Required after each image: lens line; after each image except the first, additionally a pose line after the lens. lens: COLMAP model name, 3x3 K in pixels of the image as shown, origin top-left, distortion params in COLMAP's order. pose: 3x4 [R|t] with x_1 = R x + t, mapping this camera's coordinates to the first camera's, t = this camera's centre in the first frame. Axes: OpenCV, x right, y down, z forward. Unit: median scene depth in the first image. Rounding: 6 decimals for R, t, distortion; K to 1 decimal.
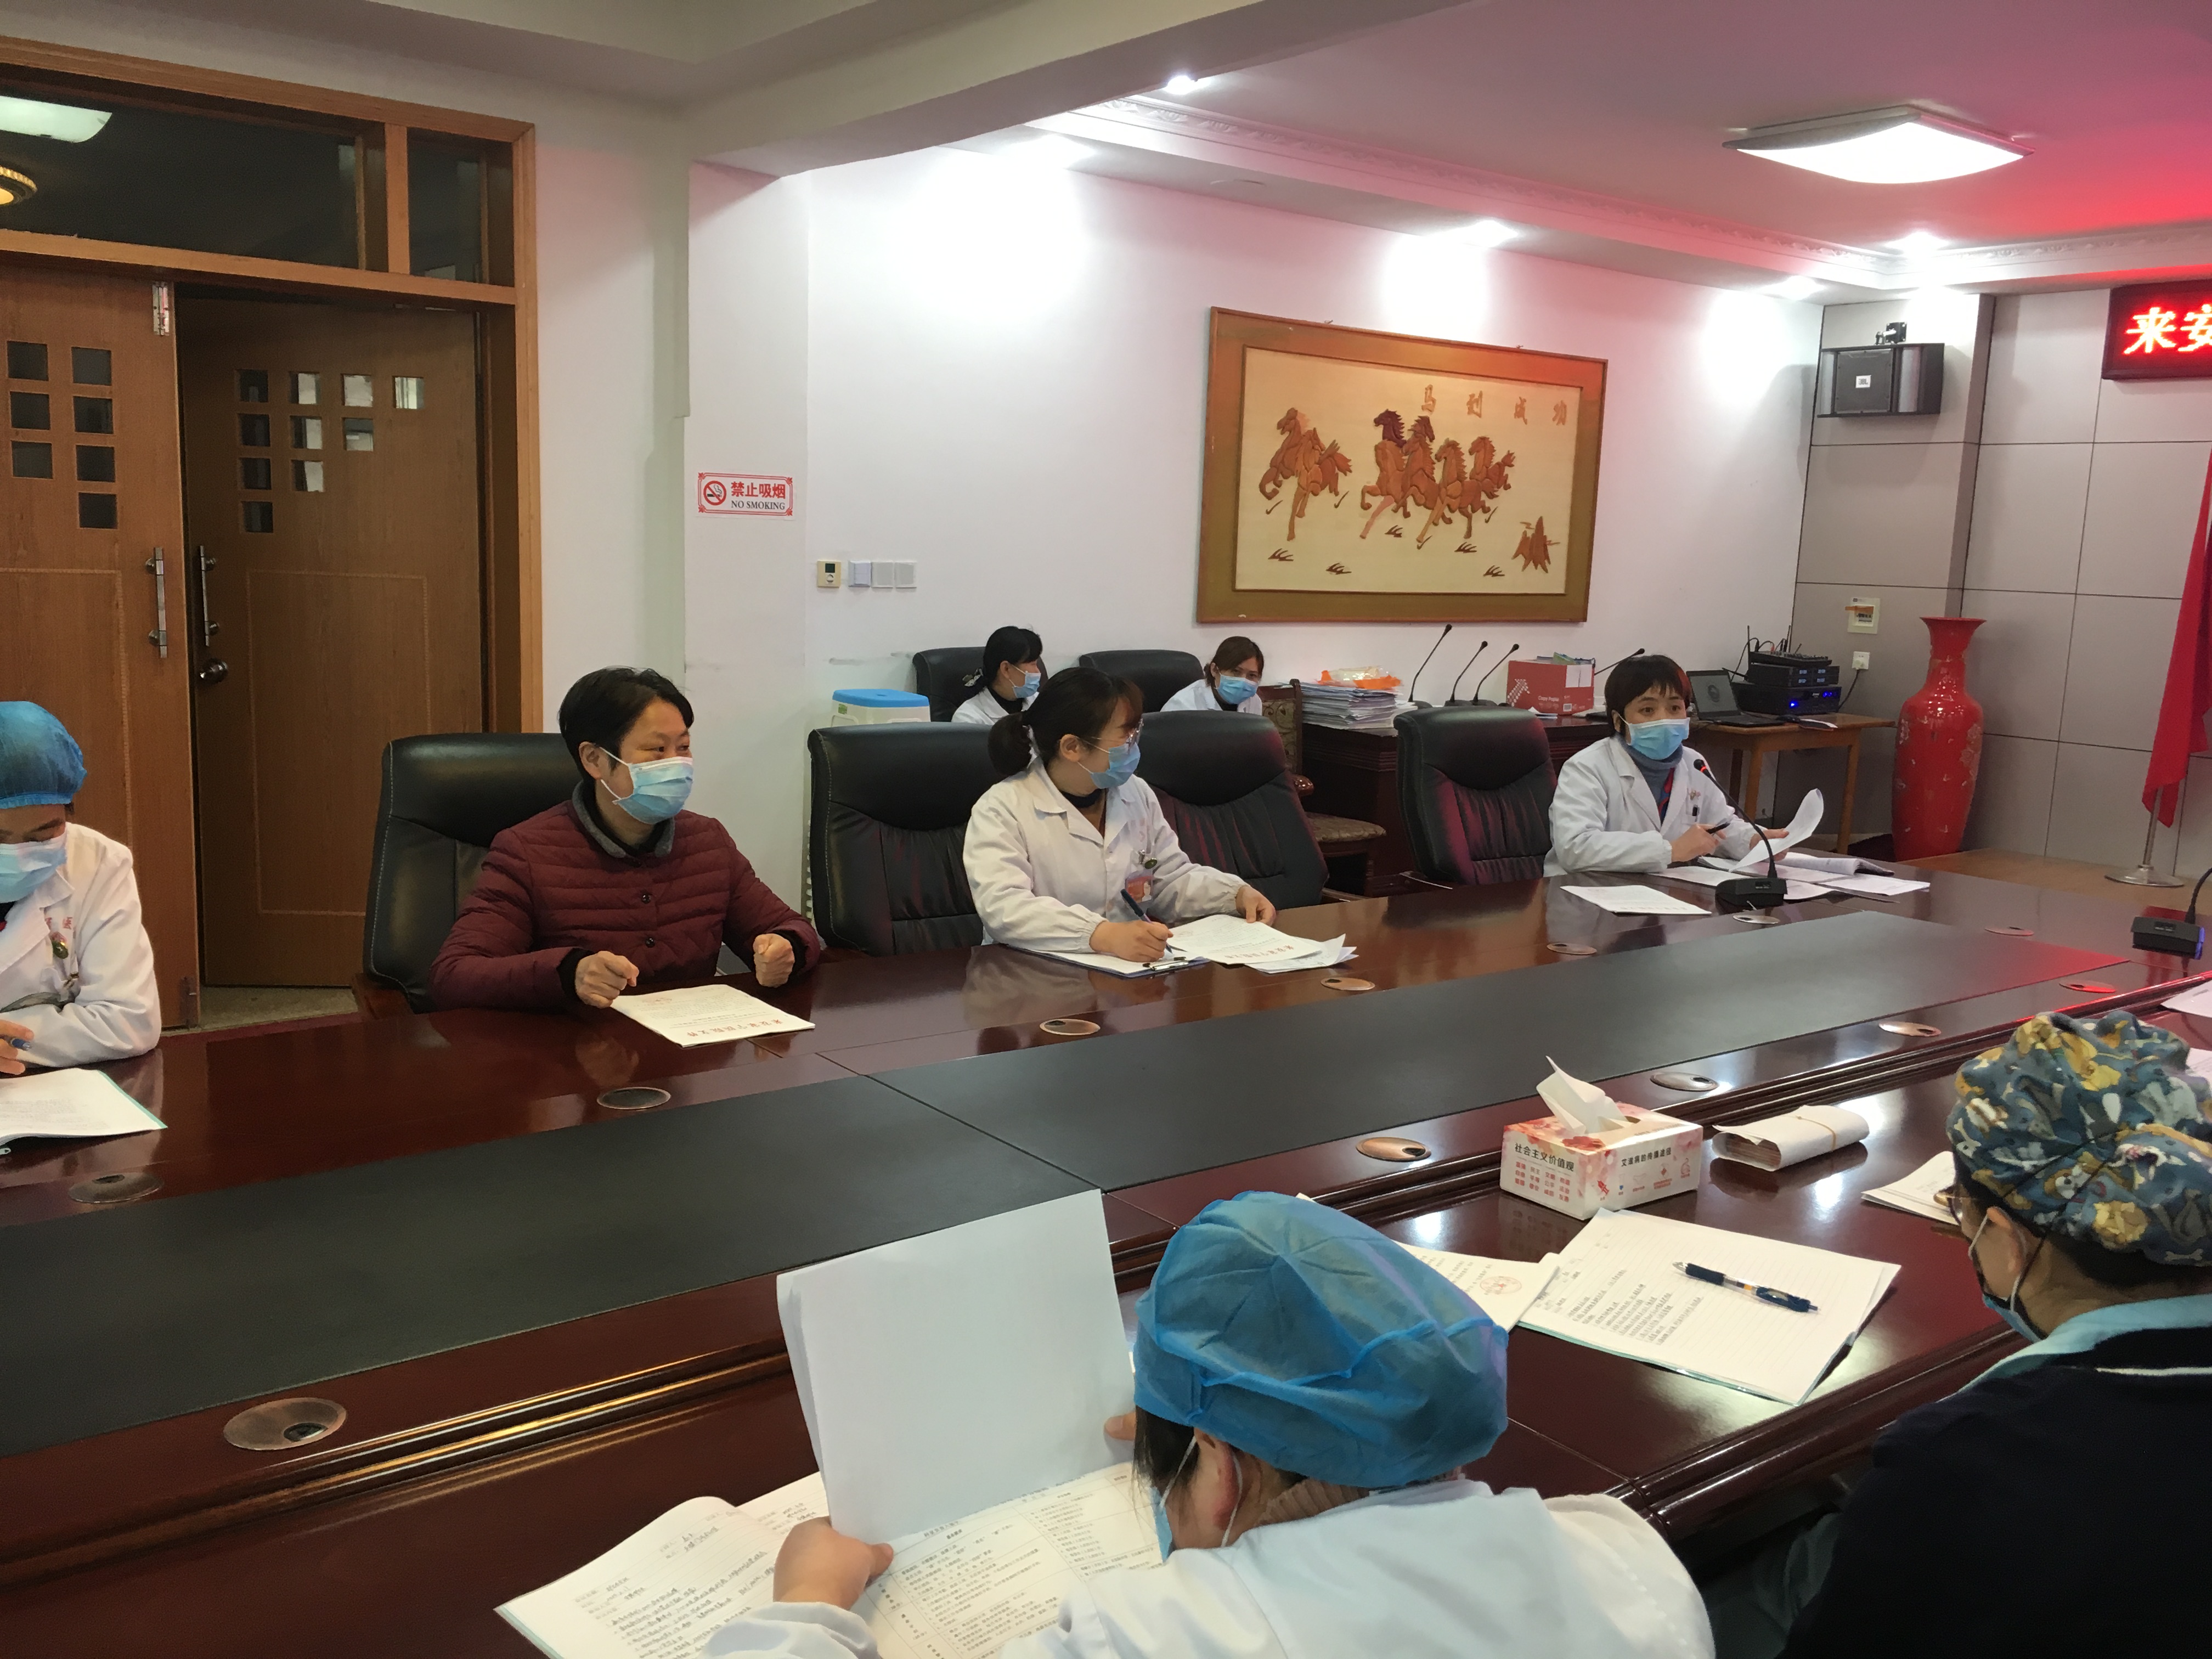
lens RADIAL K [[1871.9, 0, 1108.6], [0, 1871.9, 833.1], [0, 0, 1]] dist [0.061264, -0.042911]
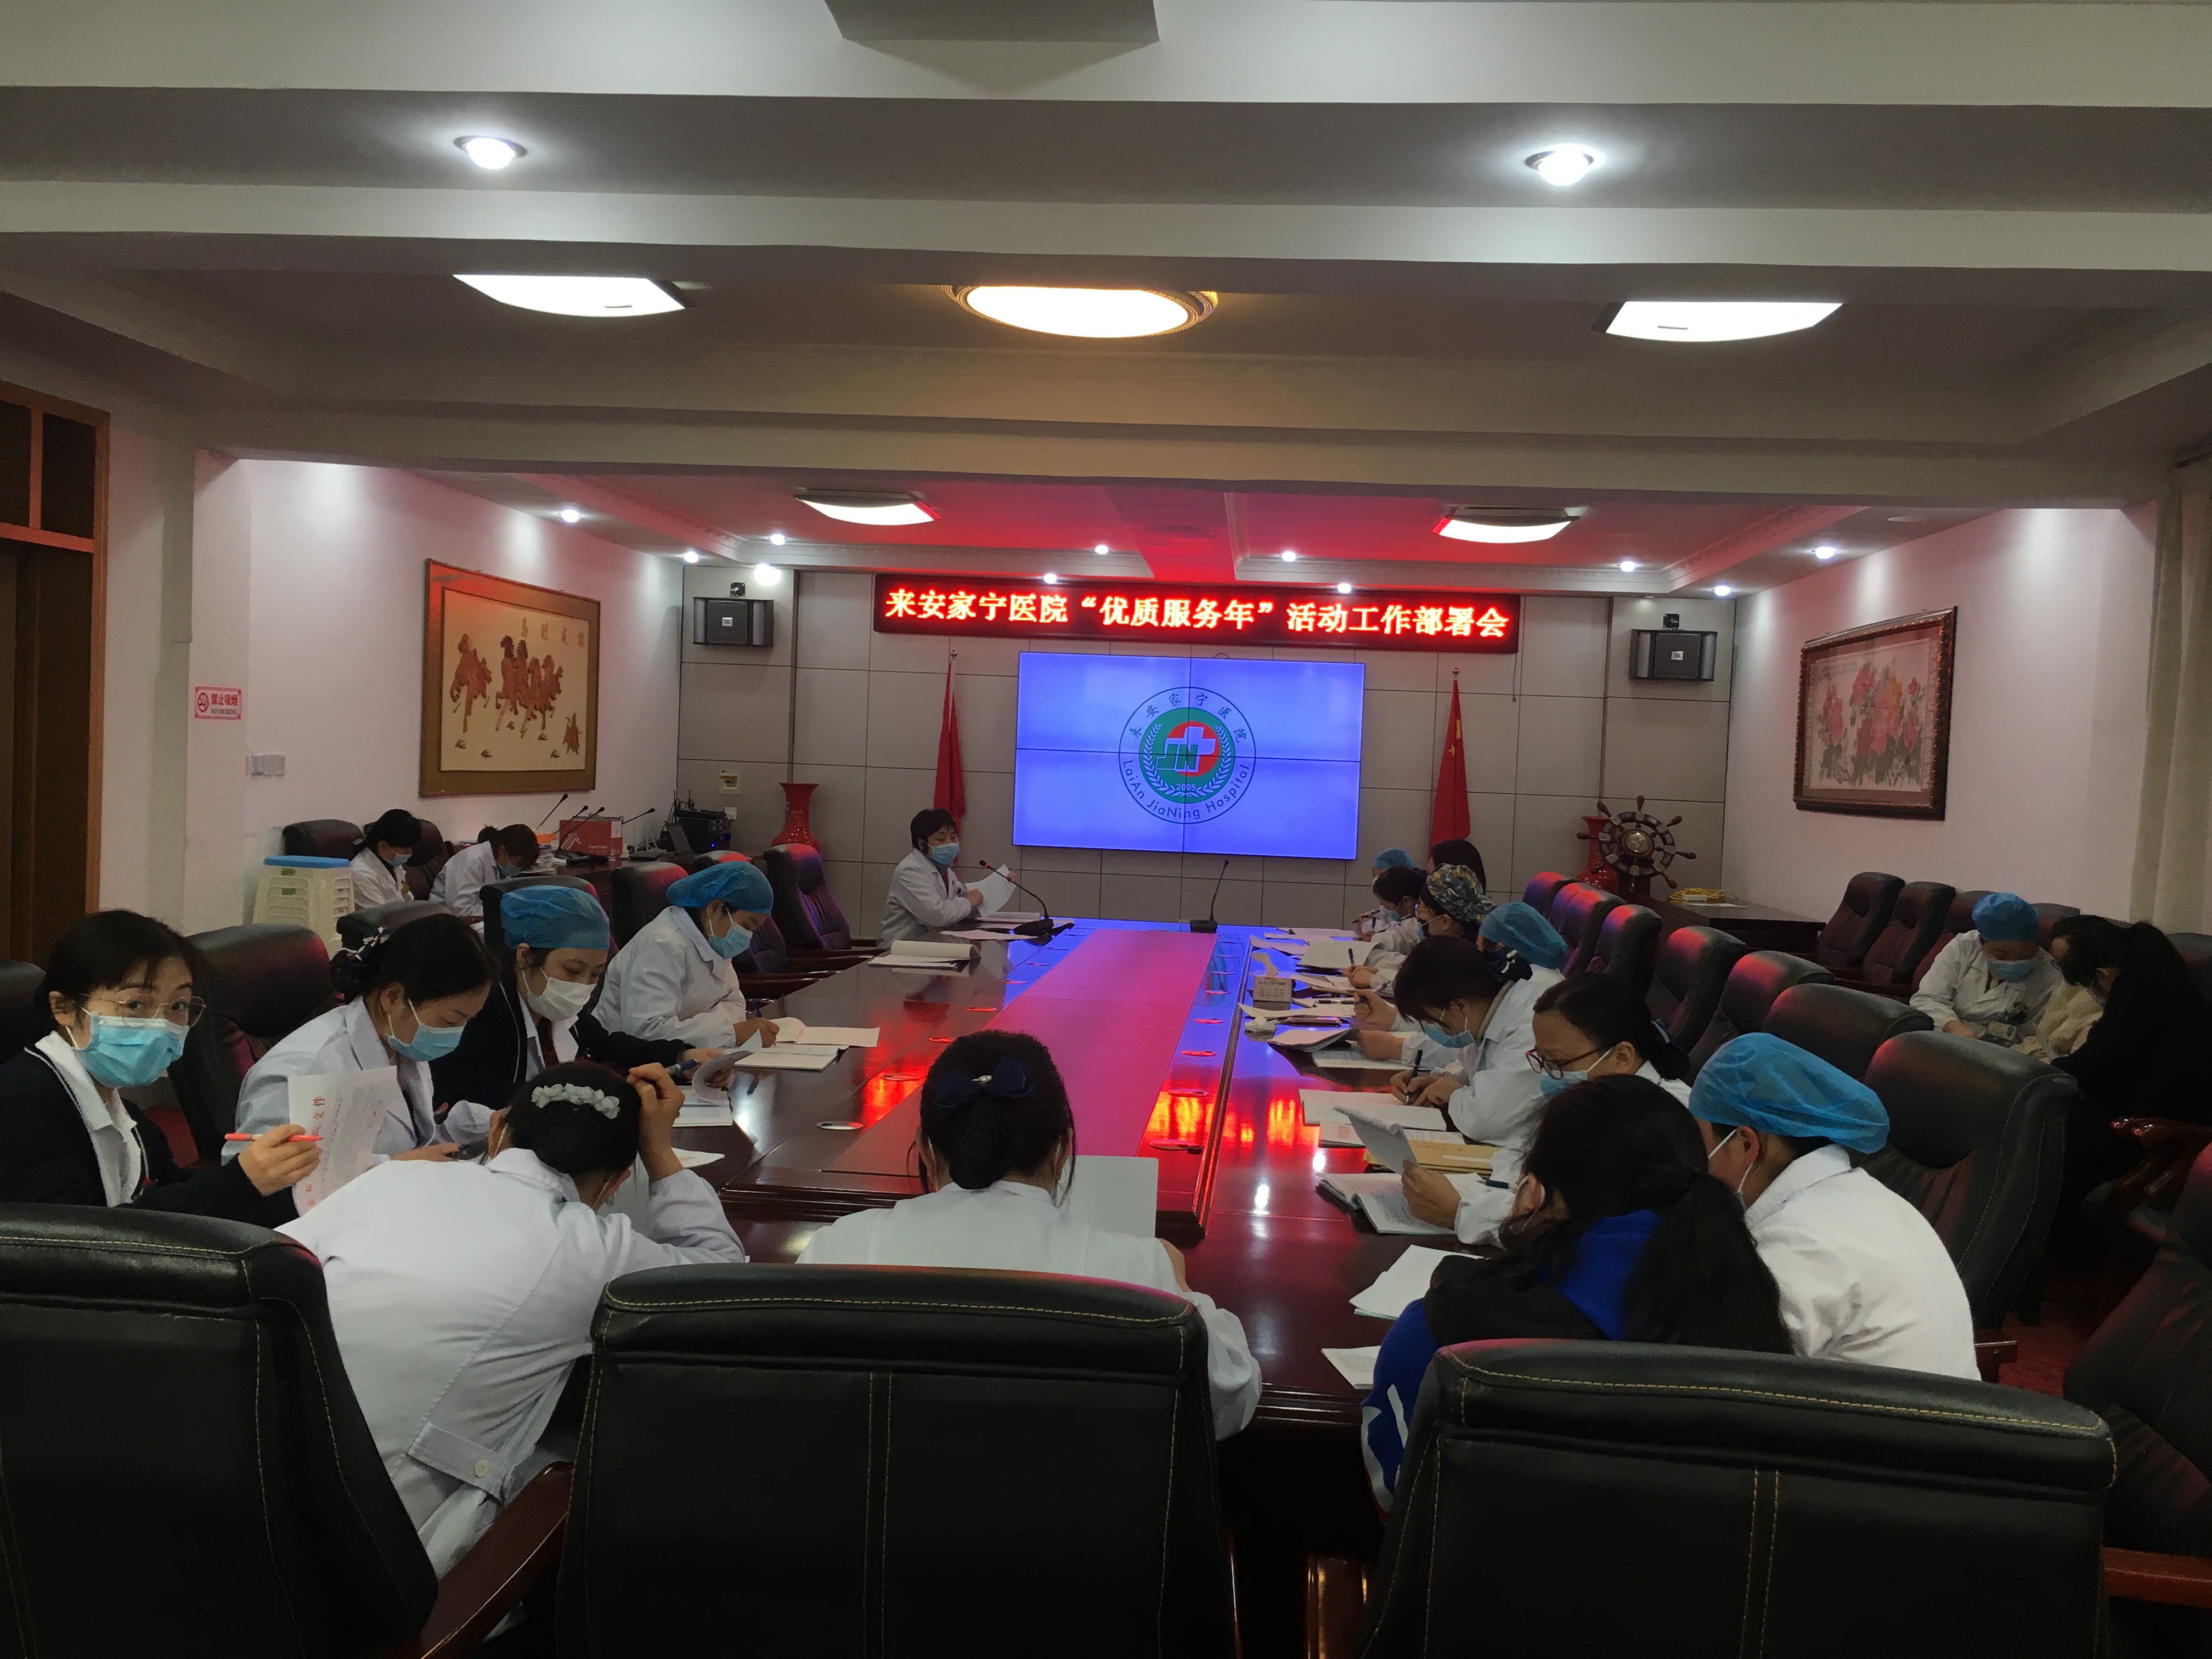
lens RADIAL K [[1871.9, 0, 1099.6], [0, 1871.9, 830.1], [0, 0, 1]] dist [0.061264, -0.042911]
pose [[0.686980, -0.040920, 0.725523, -0.534991], [0.105138, 0.993505, -0.043518, 0.014461], [-0.719030, 0.106176, 0.686820, -0.205347]]
